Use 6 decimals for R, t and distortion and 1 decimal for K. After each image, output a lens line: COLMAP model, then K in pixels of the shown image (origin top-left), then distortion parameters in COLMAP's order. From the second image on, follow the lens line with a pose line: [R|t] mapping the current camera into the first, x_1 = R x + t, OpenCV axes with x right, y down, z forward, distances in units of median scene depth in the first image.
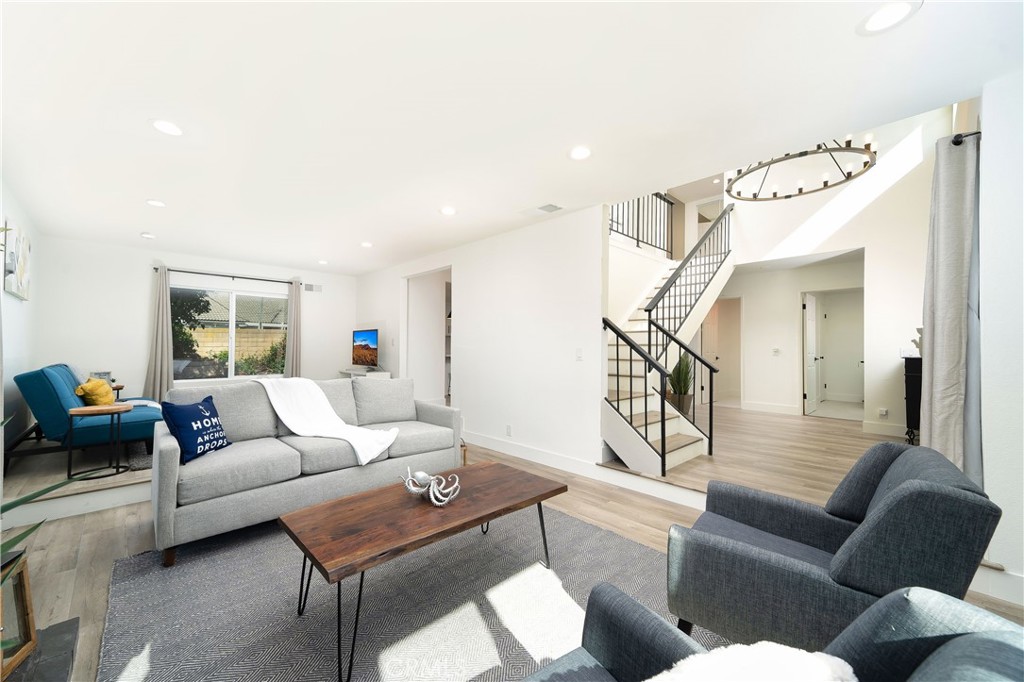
lens RADIAL K [[394.4, 0, 508.0], [0, 394.4, 341.3], [0, 0, 1]] dist [0.027299, -0.000268]
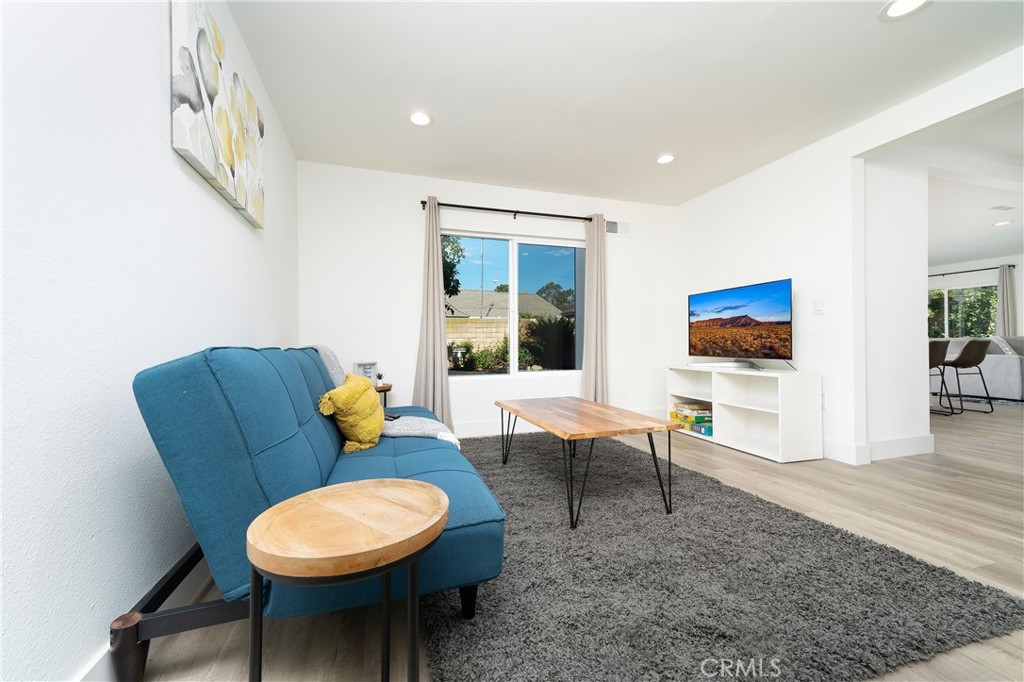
lens RADIAL K [[394.4, 0, 508.0], [0, 394.4, 341.3], [0, 0, 1]] dist [0.027299, -0.000268]
pose [[0.899489, -0.013749, -0.436727, -0.473309], [0.018978, 0.999791, 0.007614, 0.037063], [0.436531, -0.015137, 0.899562, 0.480781]]
